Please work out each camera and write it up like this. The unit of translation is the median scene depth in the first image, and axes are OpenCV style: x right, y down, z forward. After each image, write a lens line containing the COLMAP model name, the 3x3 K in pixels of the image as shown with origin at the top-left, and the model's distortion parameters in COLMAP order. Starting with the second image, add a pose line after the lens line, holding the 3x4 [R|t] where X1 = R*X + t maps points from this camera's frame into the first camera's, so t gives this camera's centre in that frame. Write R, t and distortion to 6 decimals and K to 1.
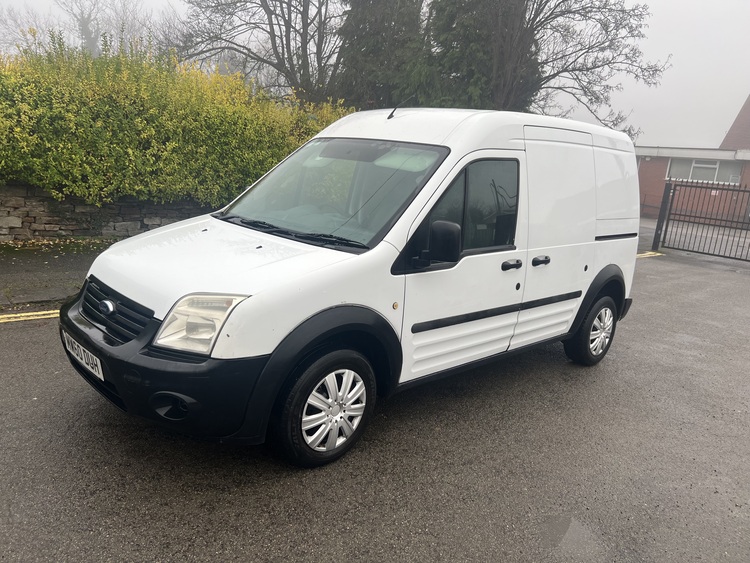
lens RADIAL K [[562.6, 0, 376.1], [0, 562.6, 278.1], [0, 0, 1]] dist [0.031226, -0.028157]
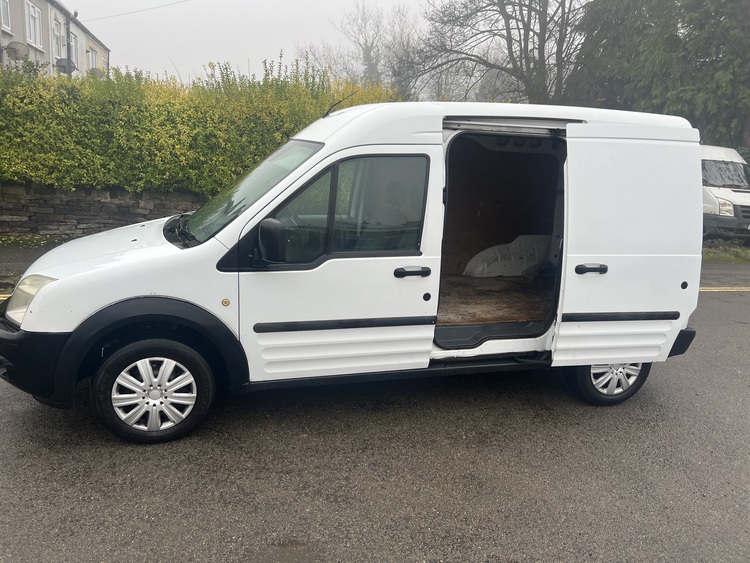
lens RADIAL K [[562.6, 0, 378.3], [0, 562.6, 284.6], [0, 0, 1]] dist [0.031226, -0.028157]
pose [[0.894431, 0.065053, -0.442448, 0.327101], [-0.066381, 0.997716, 0.012502, -0.006400], [0.442251, 0.018188, 0.896707, 0.094341]]
